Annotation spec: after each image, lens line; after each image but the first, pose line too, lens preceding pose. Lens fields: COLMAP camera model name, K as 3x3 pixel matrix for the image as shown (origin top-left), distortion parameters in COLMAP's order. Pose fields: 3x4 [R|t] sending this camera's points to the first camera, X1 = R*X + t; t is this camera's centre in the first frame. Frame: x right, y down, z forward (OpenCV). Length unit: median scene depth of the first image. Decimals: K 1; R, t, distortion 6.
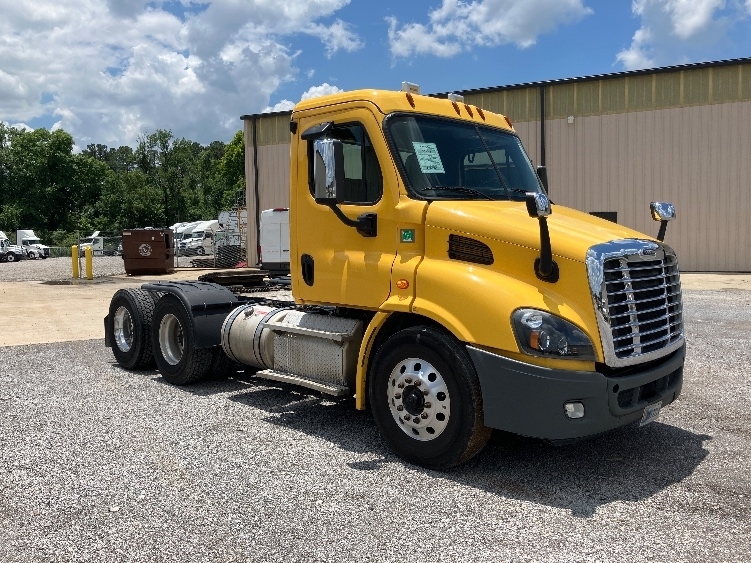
lens RADIAL K [[674.5, 0, 389.9], [0, 674.5, 281.7], [0, 0, 1]] dist [0.071351, 0.000769]
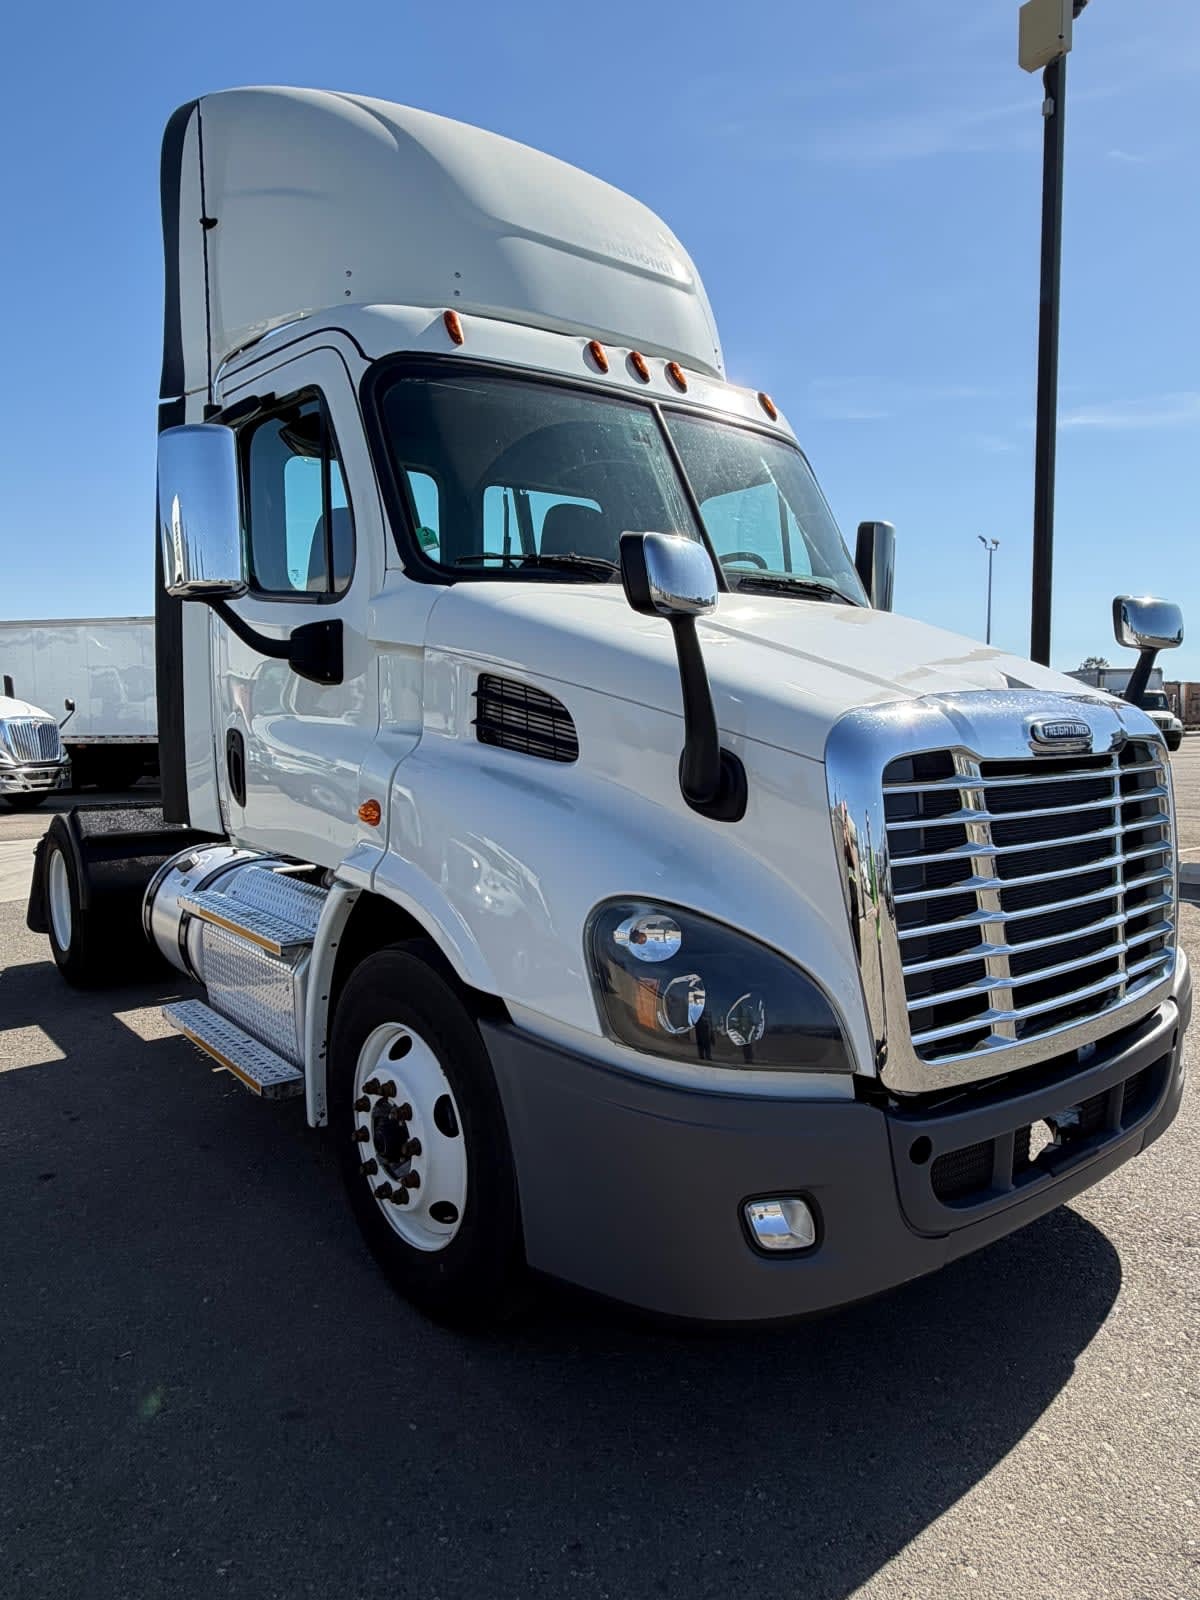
lens RADIAL K [[1213.9, 0, 582.5], [0, 1213.9, 804.4], [0, 0, 1]] dist [0.004127, 0.002607]
pose [[0.993152, 0.015599, -0.115782, 0.209824], [-0.013863, 0.999779, 0.015782, -0.012851], [0.116003, -0.014069, 0.993149, 0.366687]]
